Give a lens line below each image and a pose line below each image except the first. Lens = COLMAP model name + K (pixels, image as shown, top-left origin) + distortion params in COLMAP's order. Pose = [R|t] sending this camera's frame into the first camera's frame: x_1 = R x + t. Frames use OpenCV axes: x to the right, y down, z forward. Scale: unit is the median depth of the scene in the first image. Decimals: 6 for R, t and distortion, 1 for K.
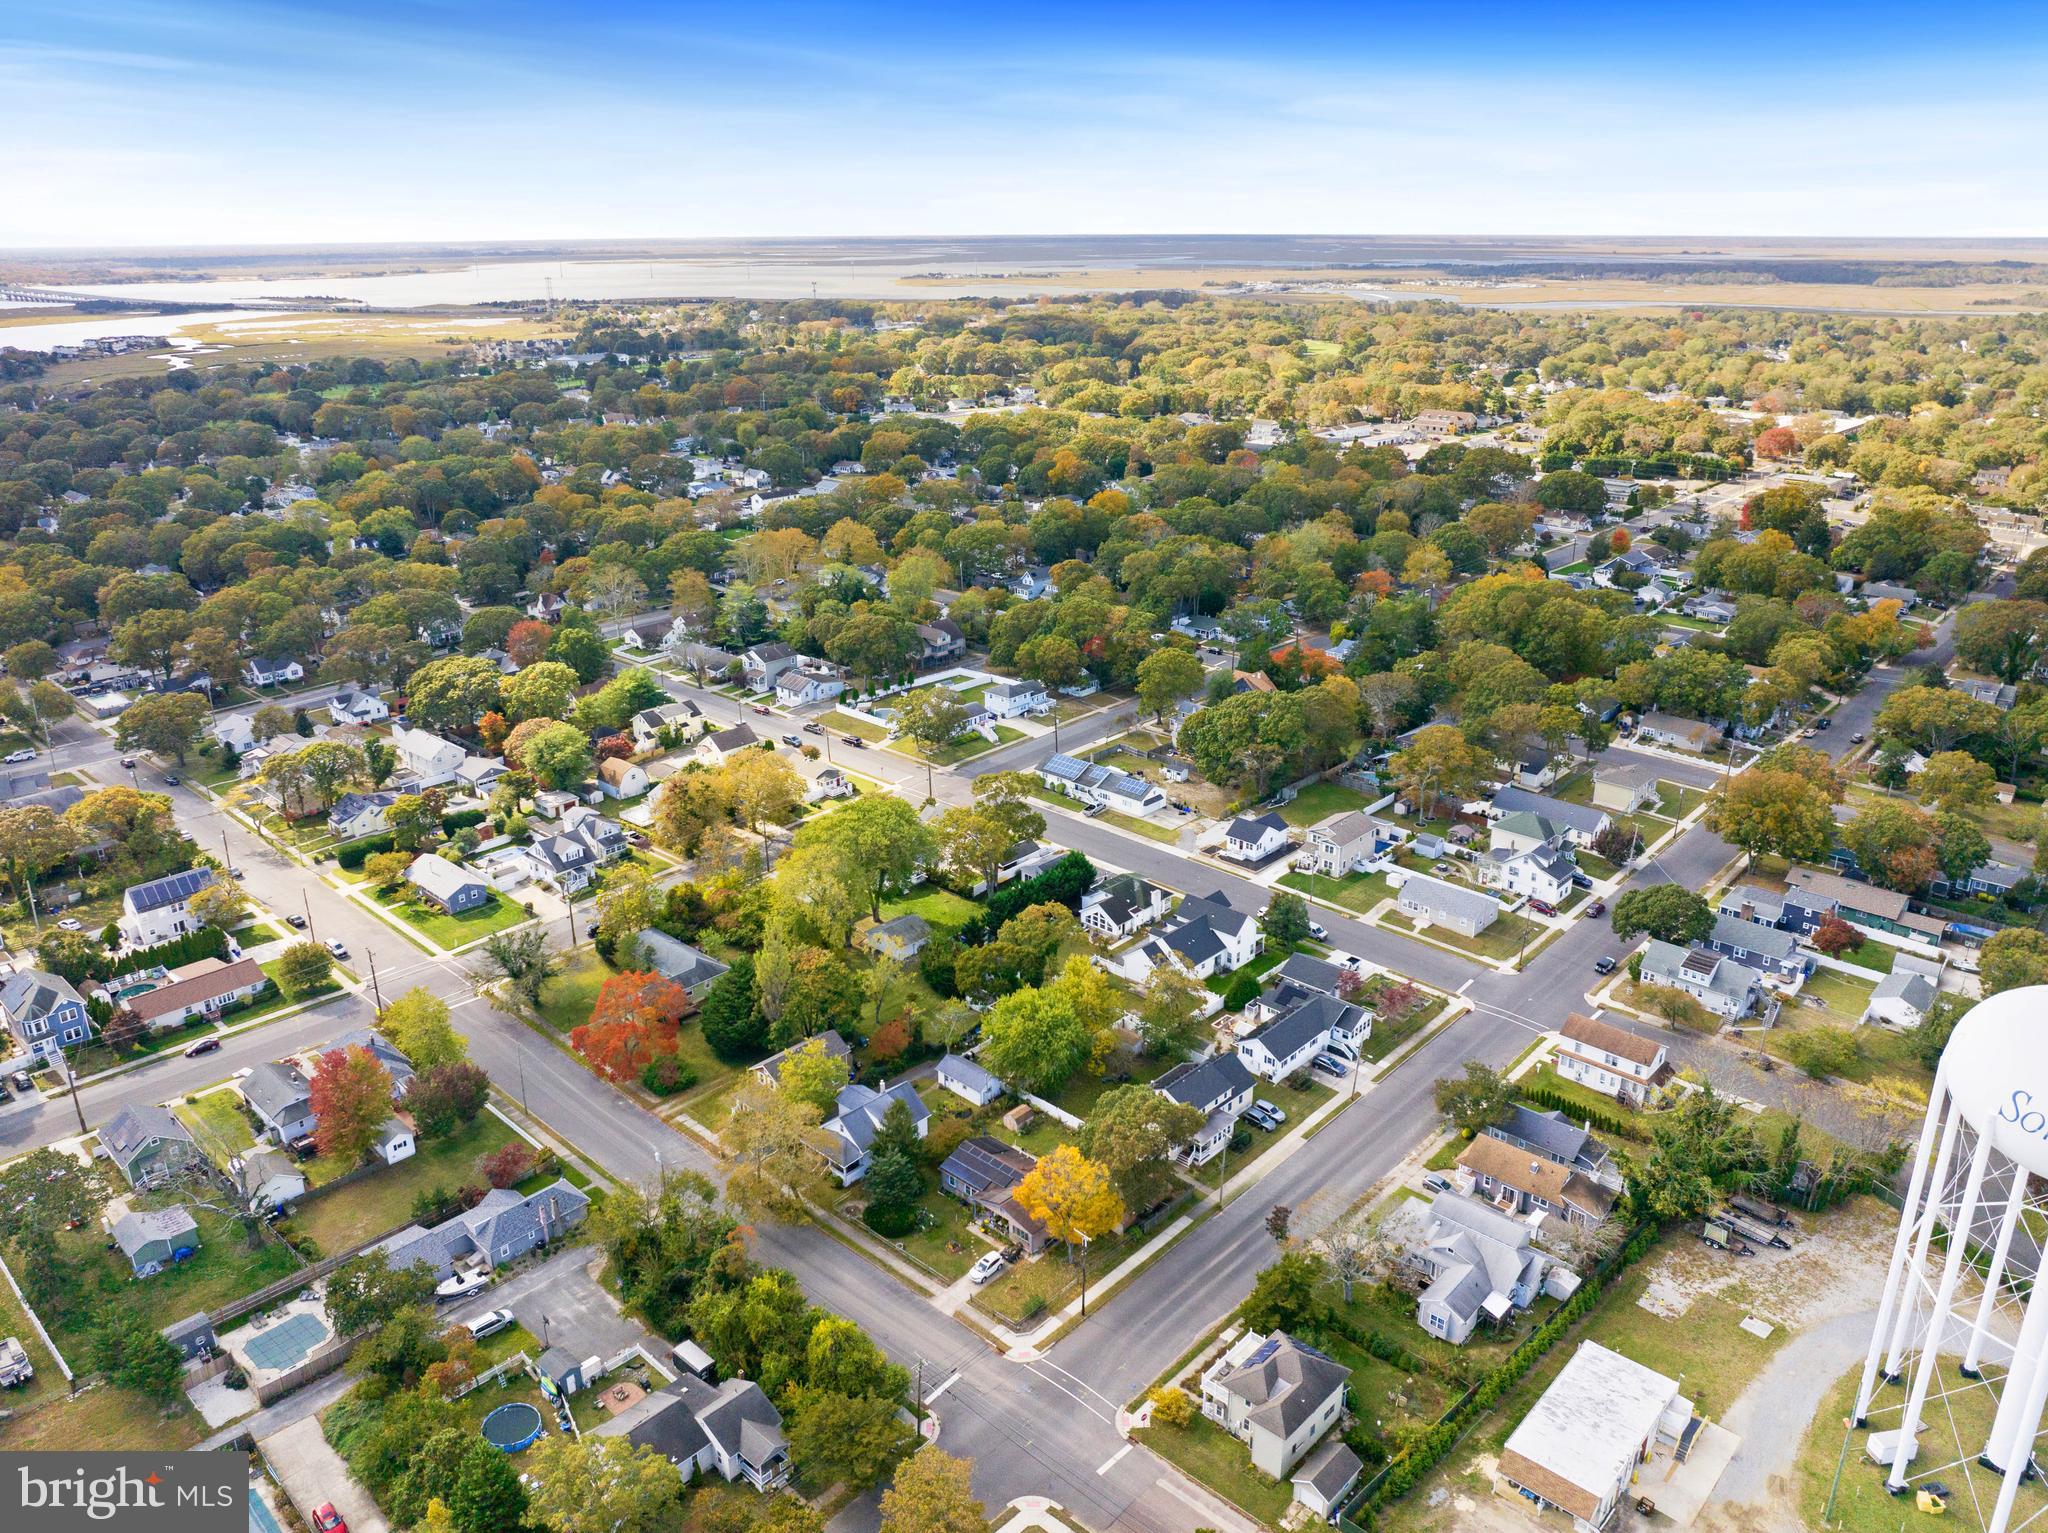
lens RADIAL K [[1427.9, 0, 1028.0], [0, 1427.9, 747.0], [0, 0, 1]] dist [-0.010410, -0.001197]
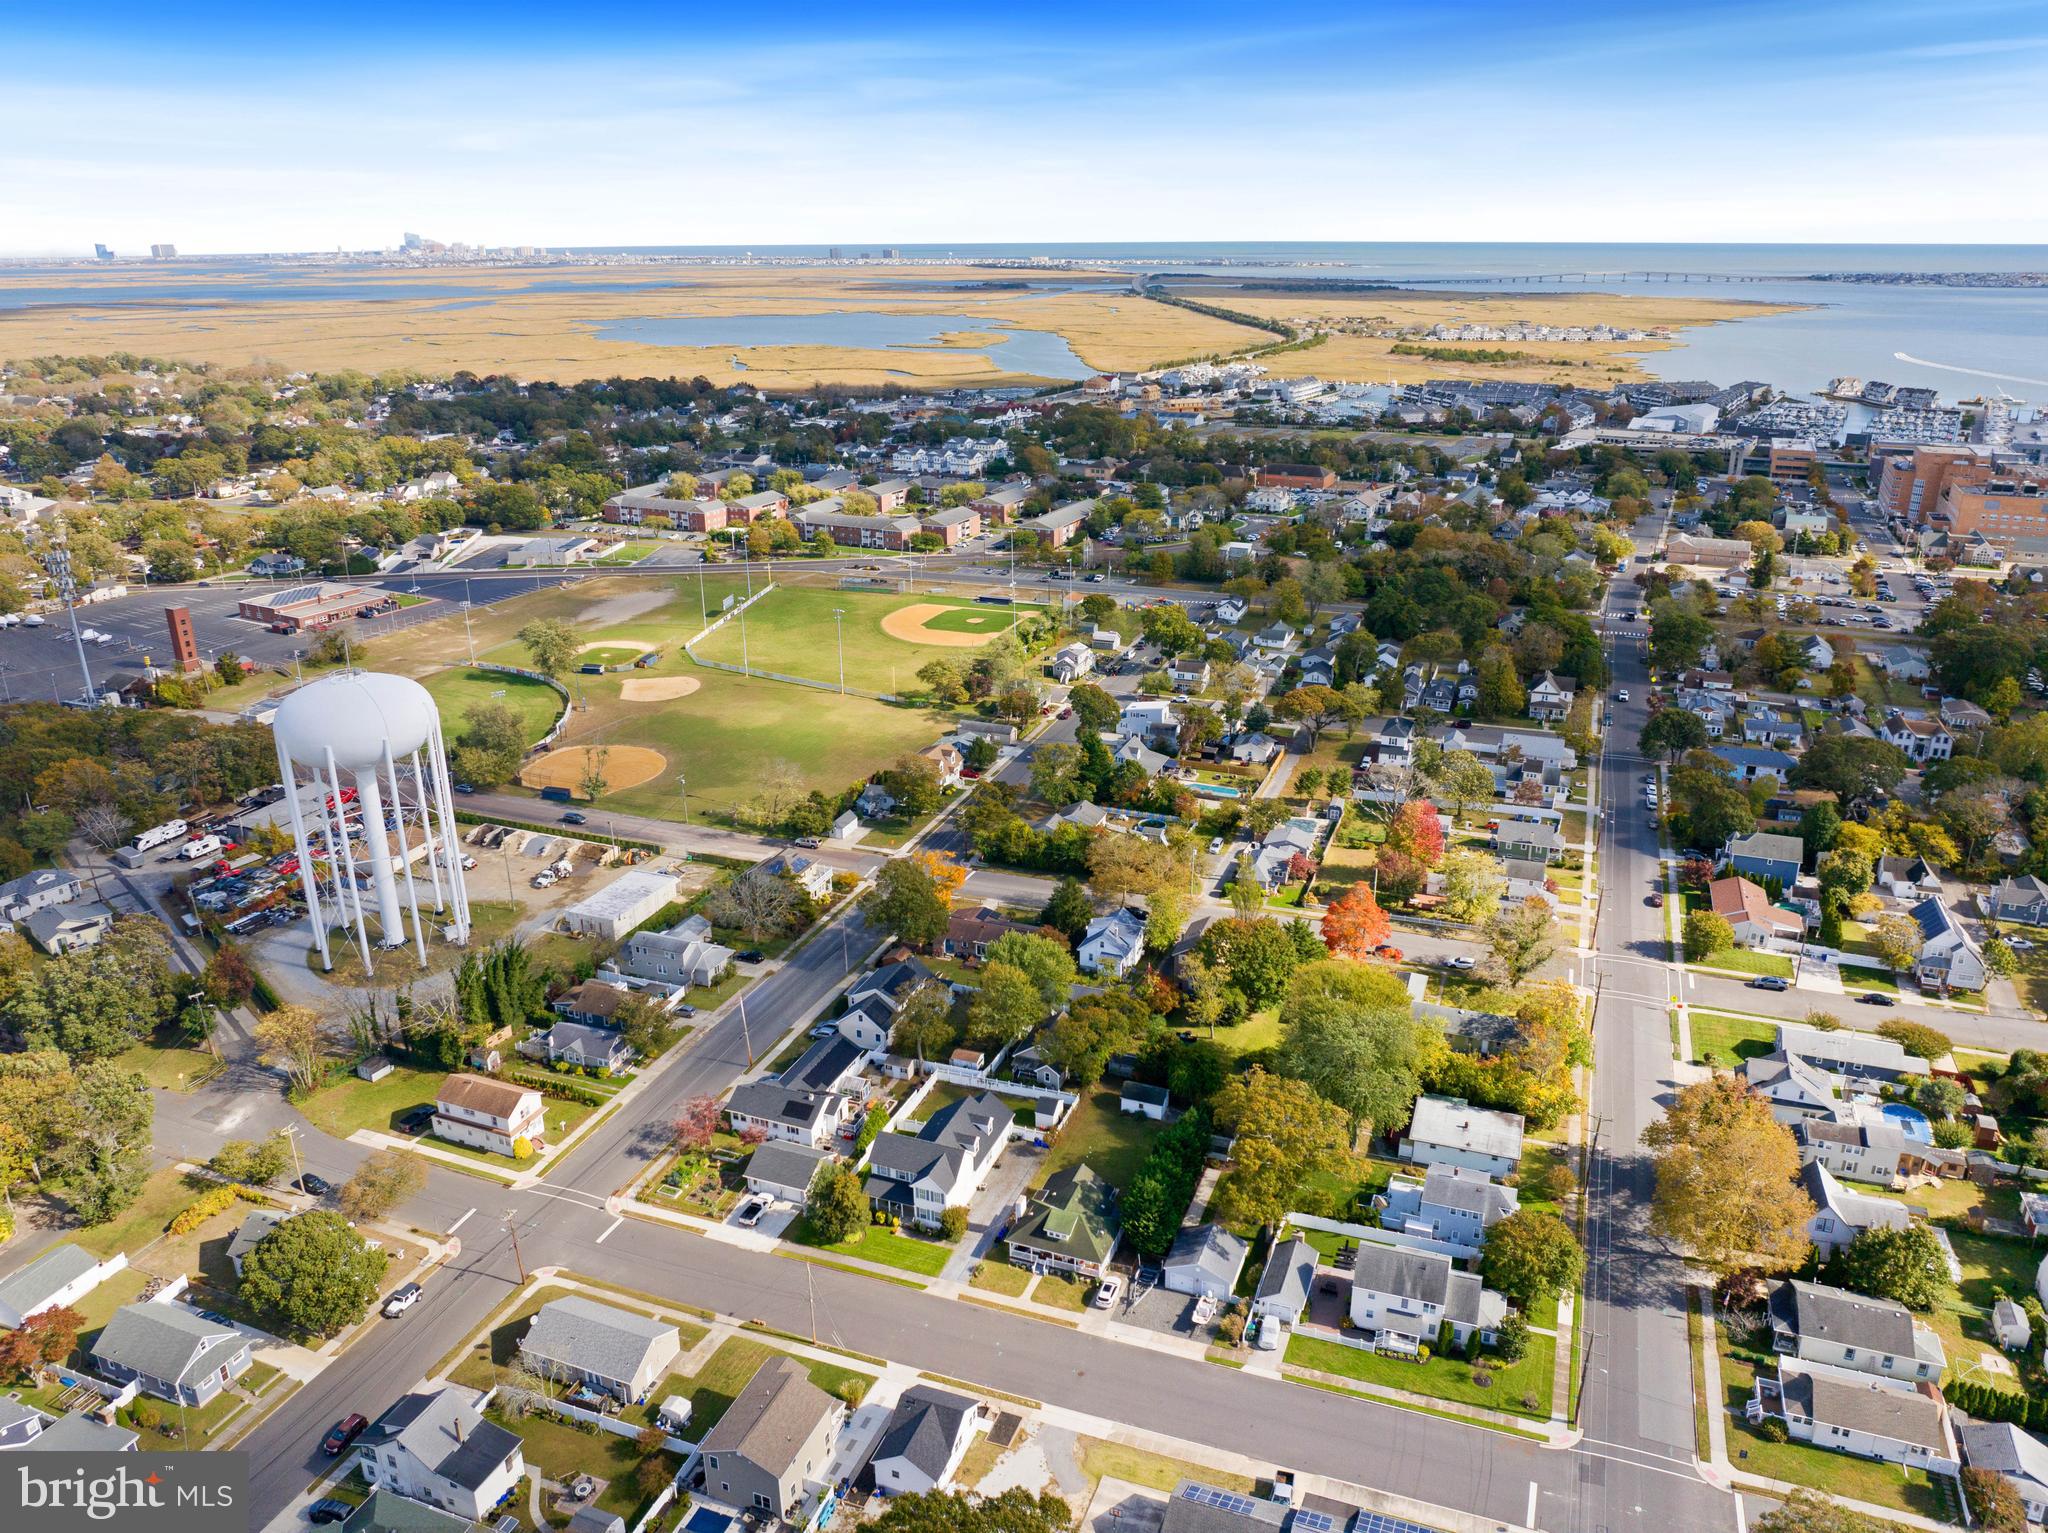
lens RADIAL K [[1401.0, 0, 1090.4], [0, 1401.0, 764.0], [0, 0, 1]] dist [-0.013129, -0.029928]
pose [[-0.912990, 0.149113, -0.379756, 0.333981], [-0.129915, 0.776104, 0.617078, -0.580316], [0.386744, 0.612722, -0.689203, 1.556659]]
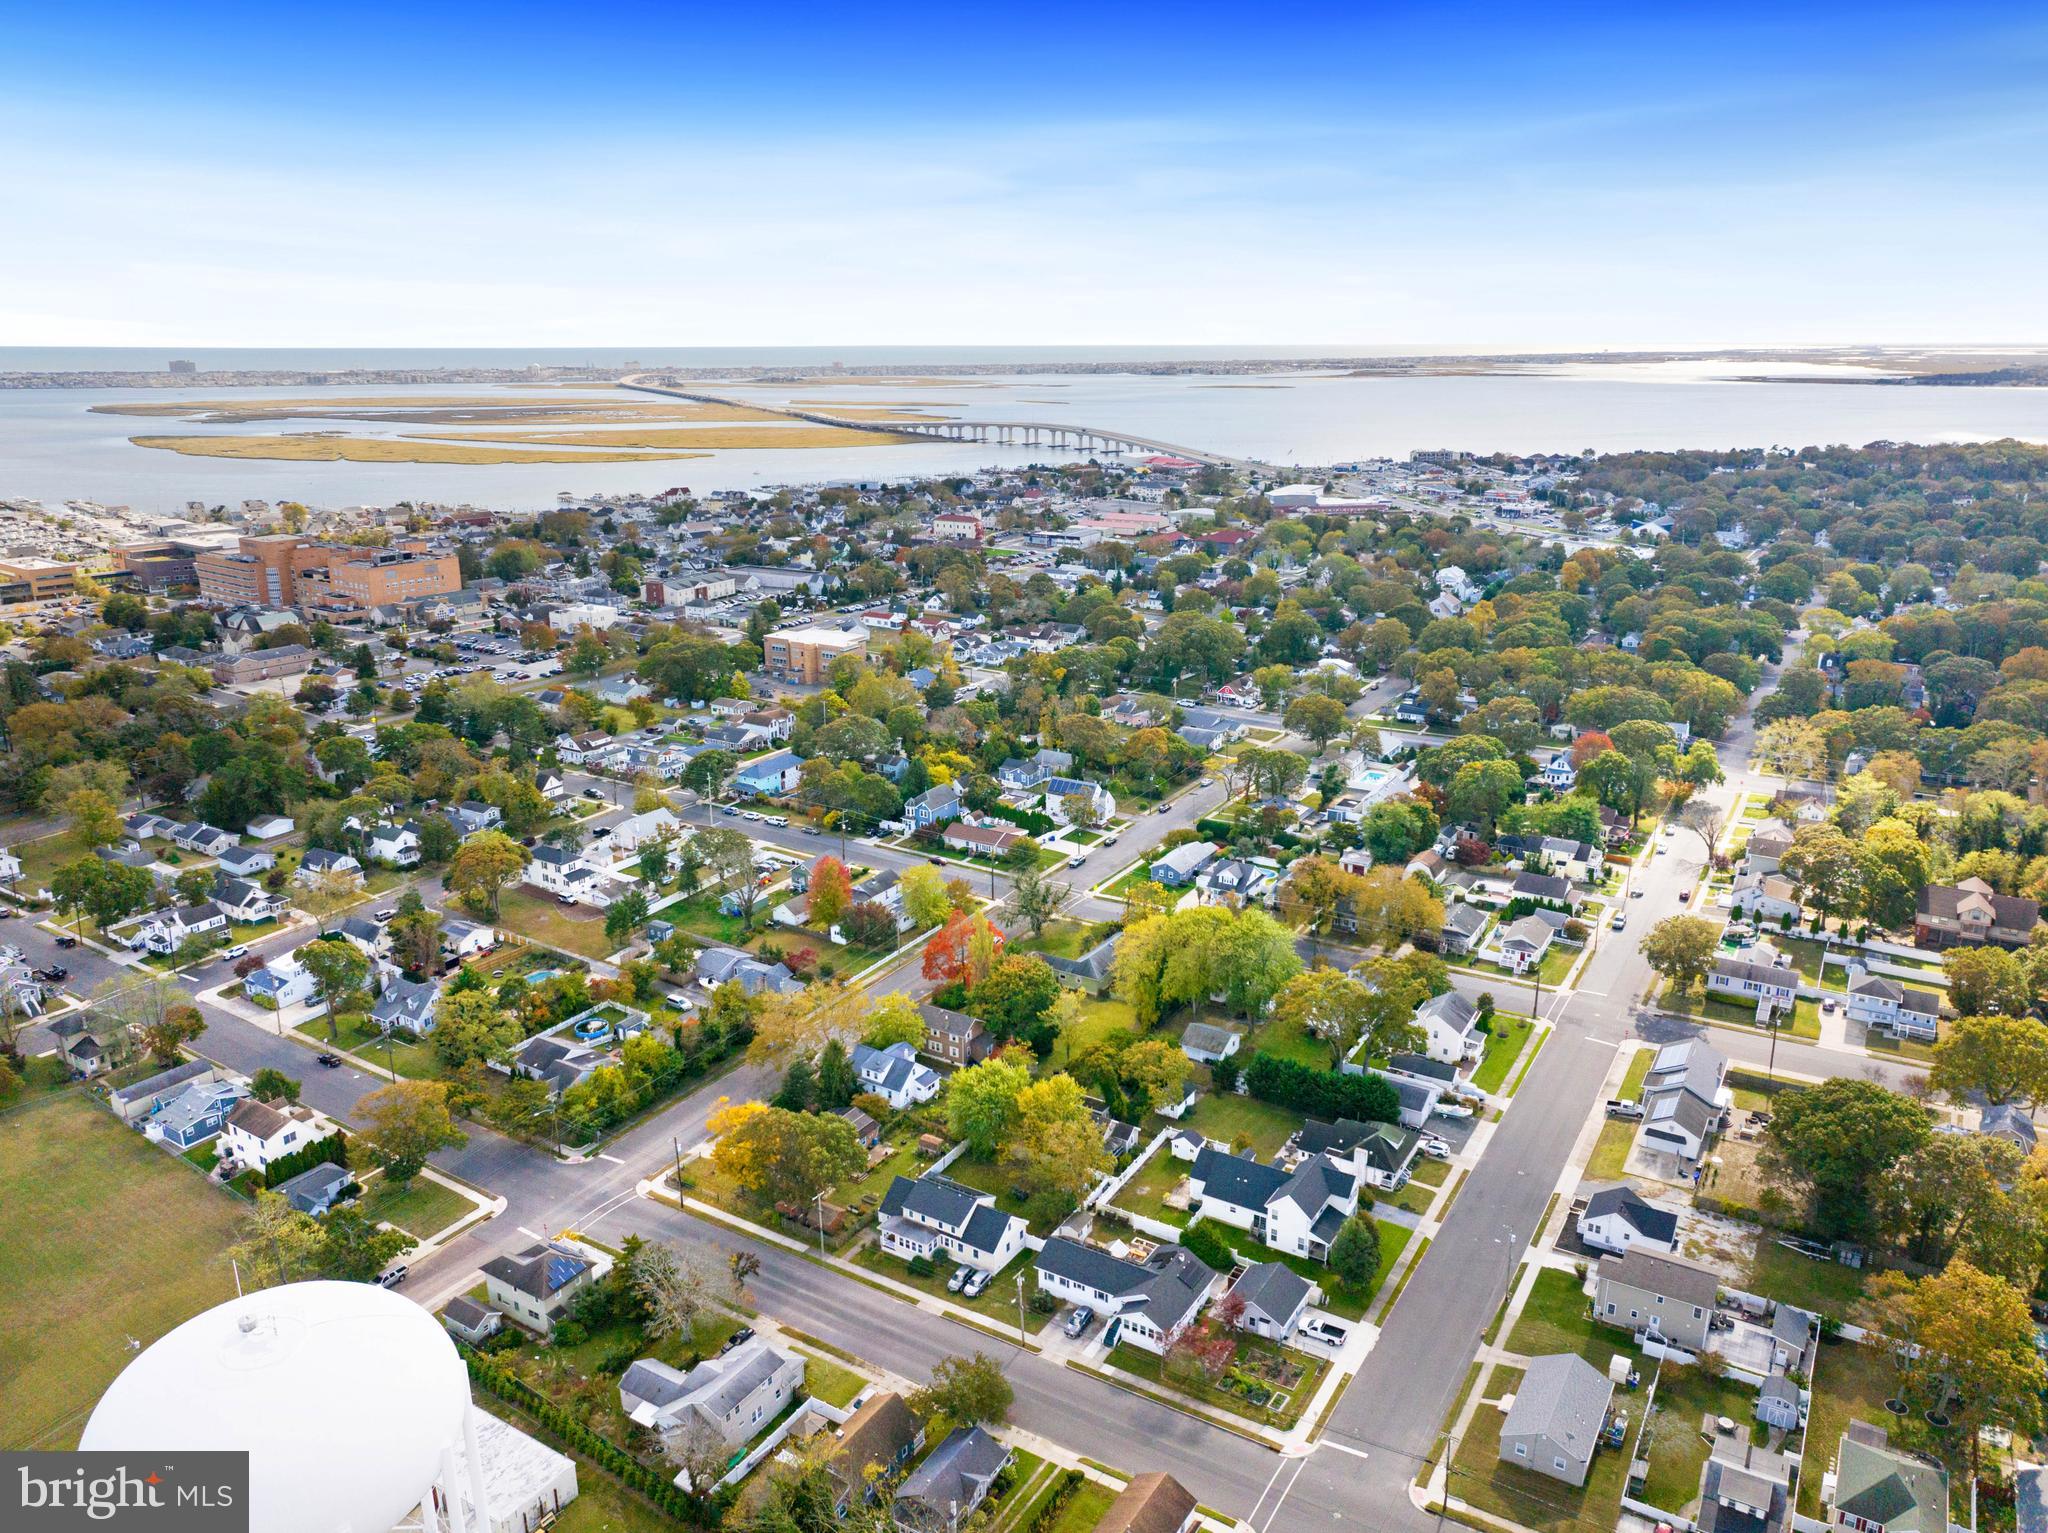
lens RADIAL K [[1427.9, 0, 1028.0], [0, 1427.9, 747.0], [0, 0, 1]] dist [-0.010410, -0.001197]
pose [[0.202567, 0.270077, -0.941289, 0.872339], [-0.325339, 0.925180, 0.195441, -0.242279], [0.923645, 0.266648, 0.275278, 0.607169]]
